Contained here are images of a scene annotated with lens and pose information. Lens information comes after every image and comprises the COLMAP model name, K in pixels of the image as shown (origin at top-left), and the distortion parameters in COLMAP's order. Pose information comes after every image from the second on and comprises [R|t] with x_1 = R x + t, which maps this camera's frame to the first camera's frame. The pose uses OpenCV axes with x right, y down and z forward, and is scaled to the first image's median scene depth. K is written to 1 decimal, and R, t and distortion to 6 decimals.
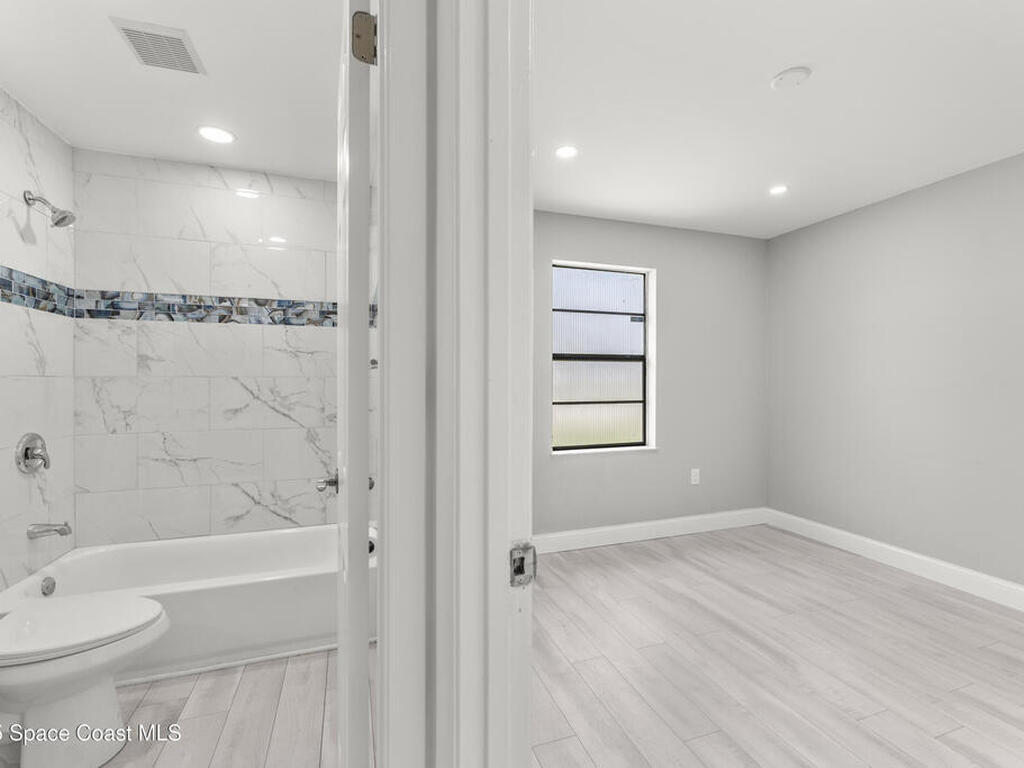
lens RADIAL K [[459.1, 0, 516.1], [0, 459.1, 384.7], [0, 0, 1]] dist [-0.002810, 0.000494]
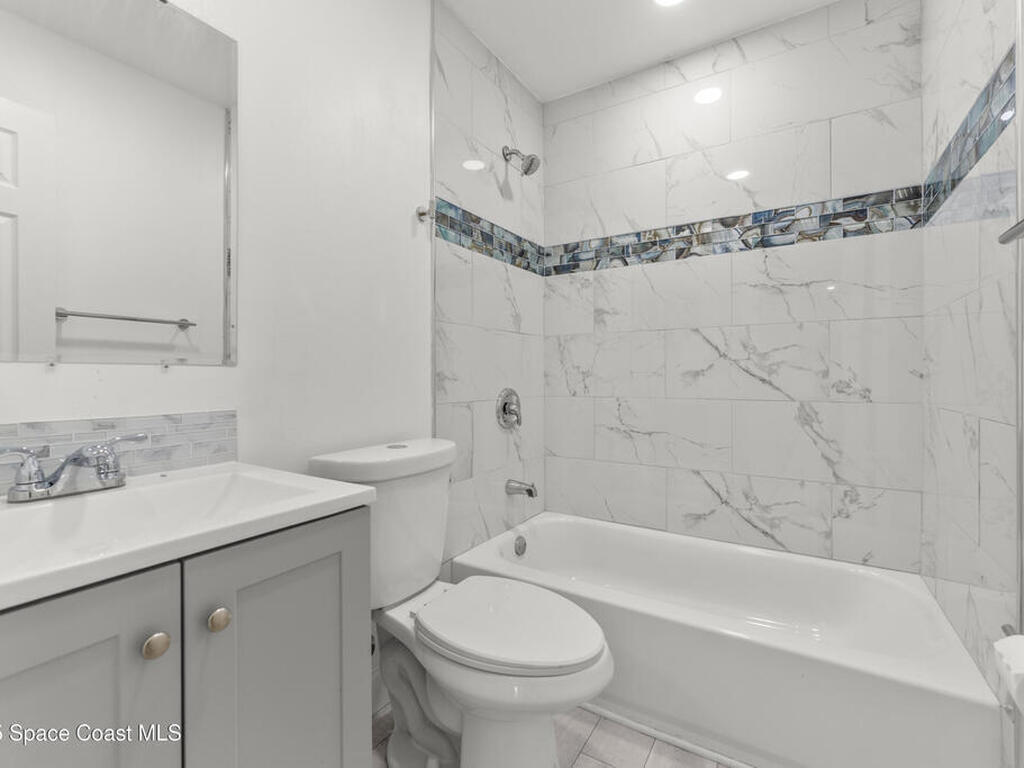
lens RADIAL K [[459.1, 0, 508.0], [0, 459.1, 379.9], [0, 0, 1]] dist [-0.002810, 0.000494]
pose [[0.608065, -0.000480, -0.793887, -0.220351], [0.001173, 0.999999, 0.000294, 0.072553], [0.793886, -0.001110, 0.608065, 0.324769]]
